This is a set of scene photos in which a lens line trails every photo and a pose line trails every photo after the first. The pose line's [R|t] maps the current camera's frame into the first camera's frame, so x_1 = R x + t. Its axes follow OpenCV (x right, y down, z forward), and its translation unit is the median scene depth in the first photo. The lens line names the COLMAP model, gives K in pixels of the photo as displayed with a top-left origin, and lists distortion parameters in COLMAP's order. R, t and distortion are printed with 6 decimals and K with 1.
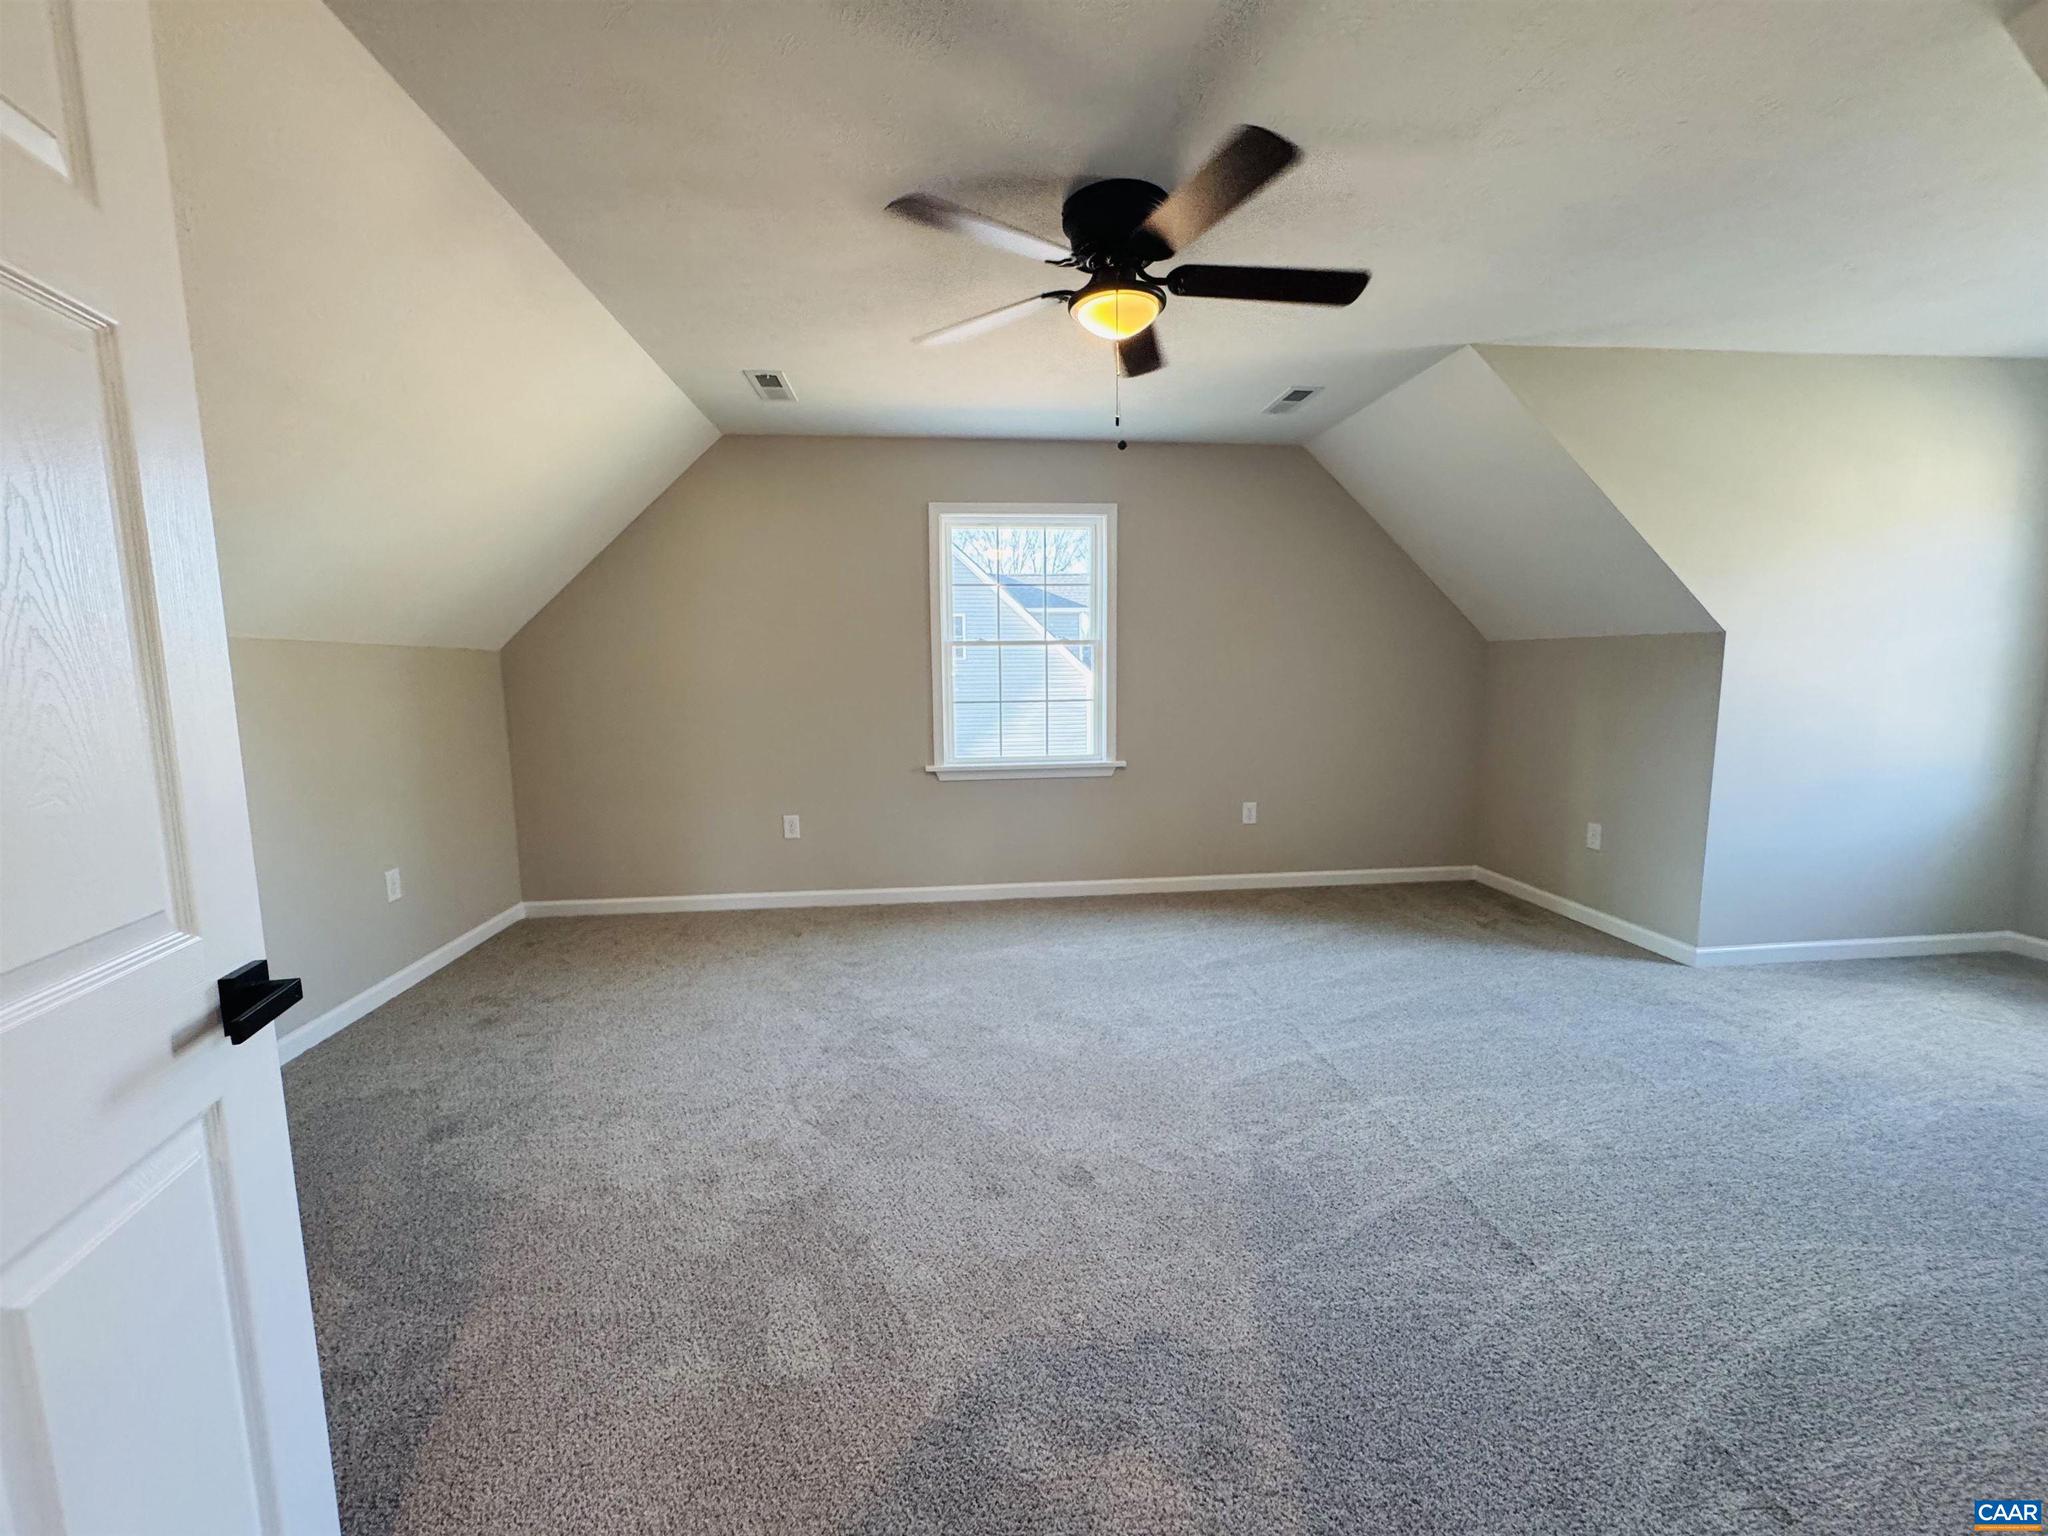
lens RADIAL K [[817.8, 0, 1024.0], [0, 817.8, 768.0], [0, 0, 1]] dist [-0.002350, 0.000516]
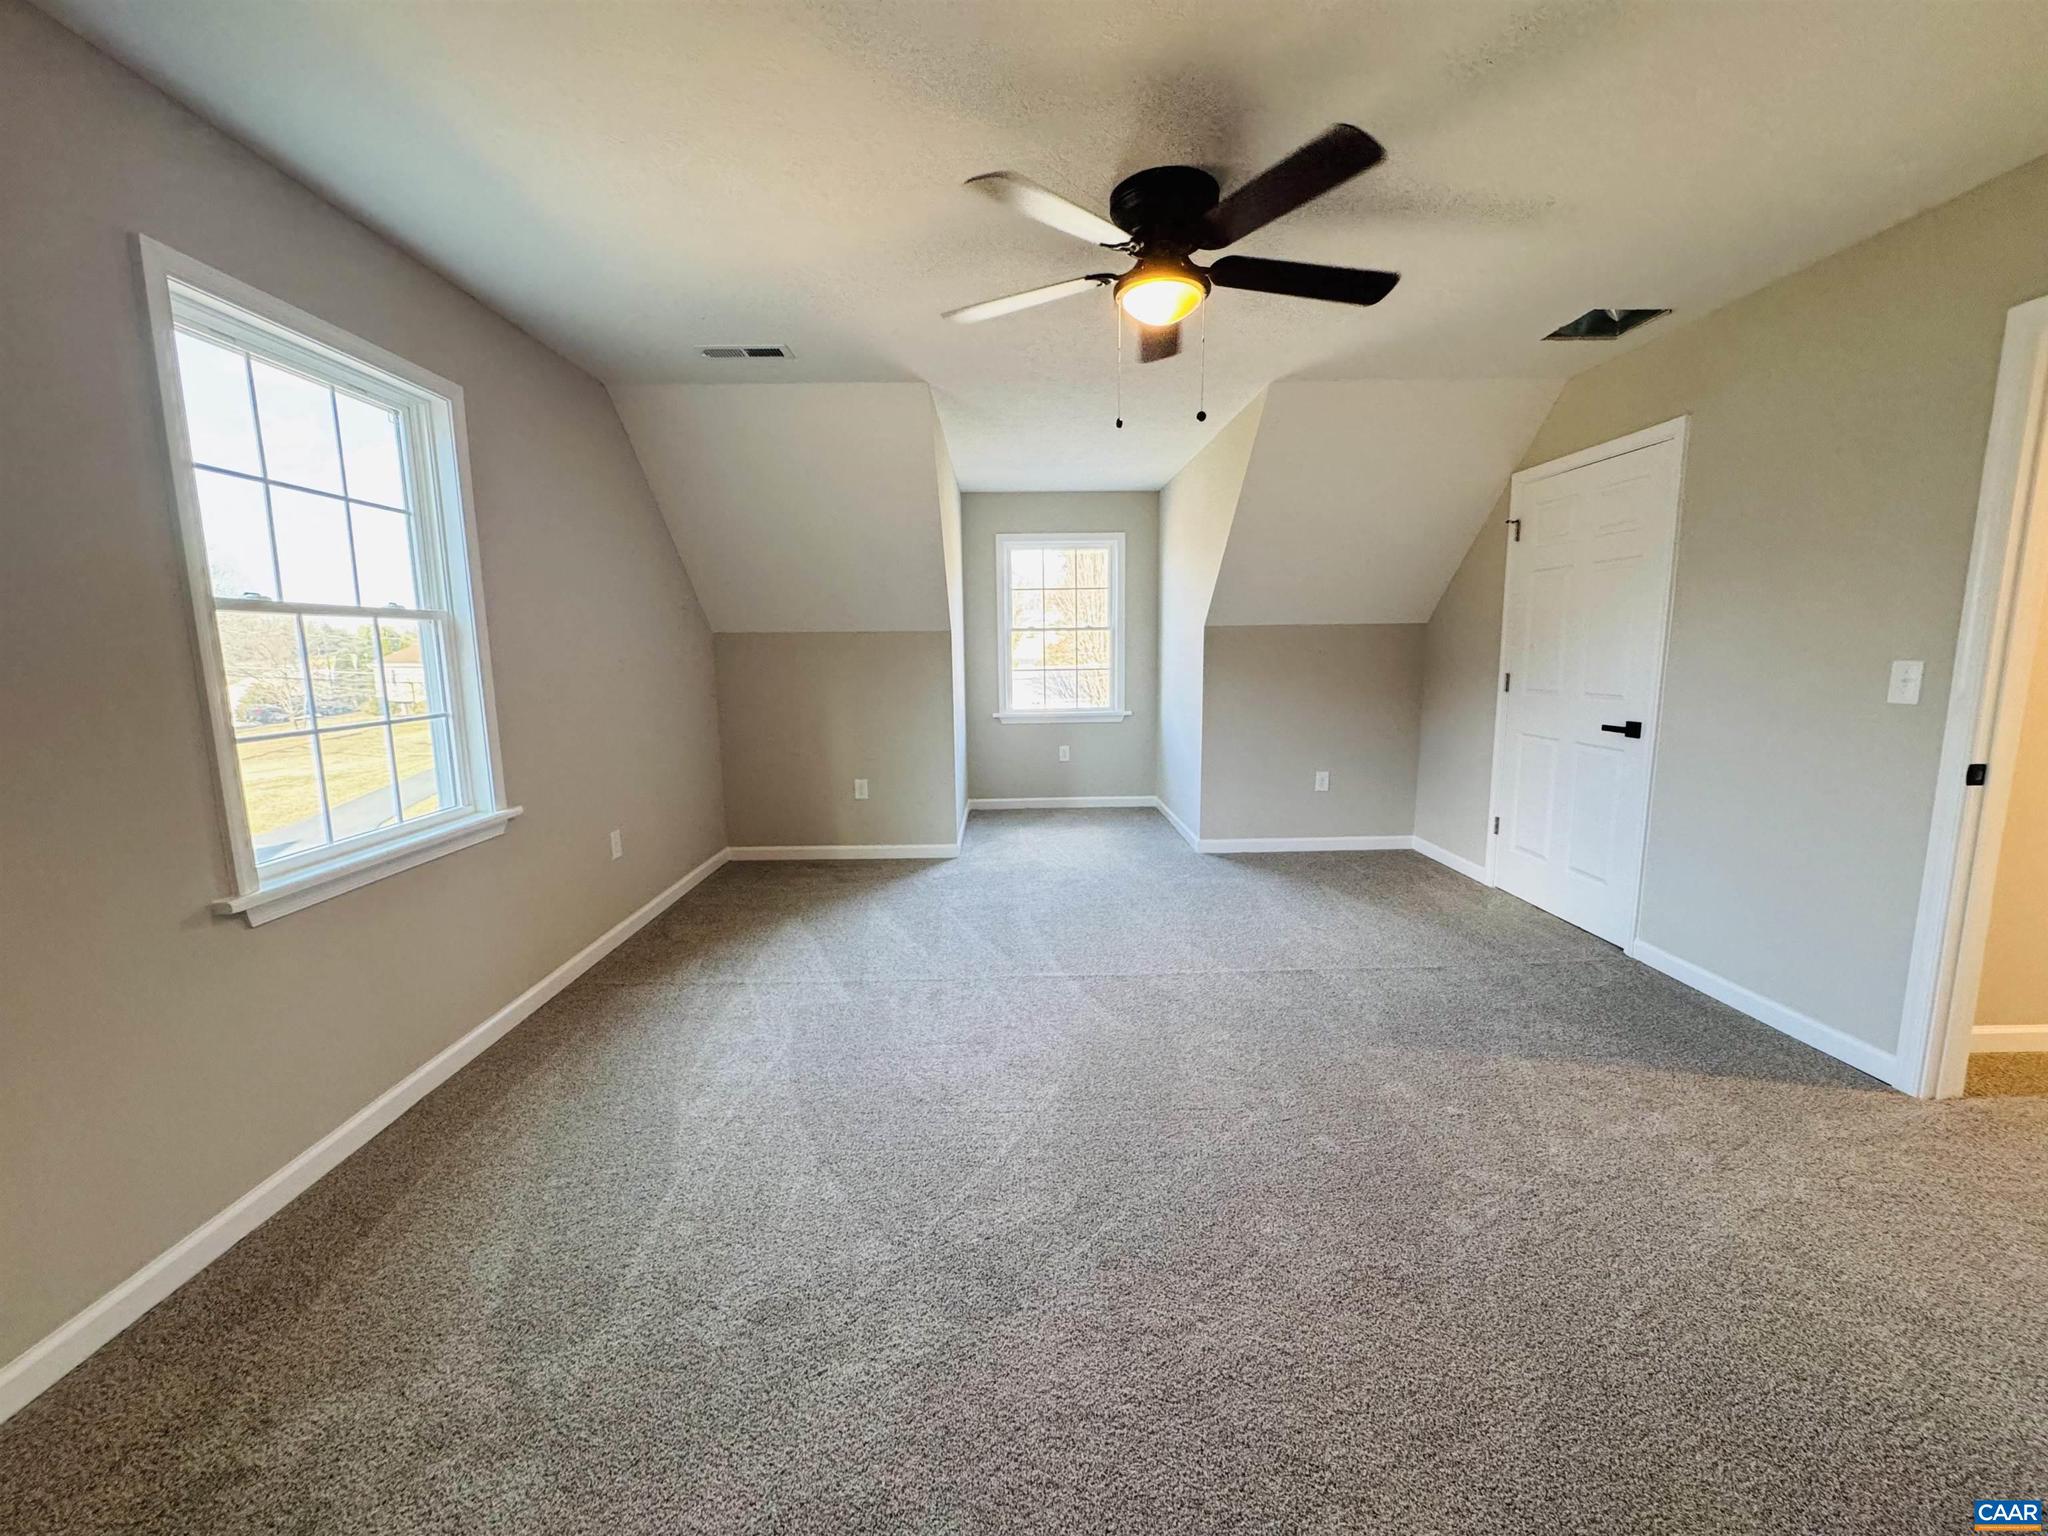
lens RADIAL K [[815.3, 0, 1023.0], [0, 815.3, 769.3], [0, 0, 1]] dist [-0.001527, 0.000232]
pose [[0.084503, -0.137099, 0.986946, -0.596056], [0.133215, 0.983152, 0.125166, -0.081499], [-0.987478, 0.120899, 0.101343, 0.694429]]
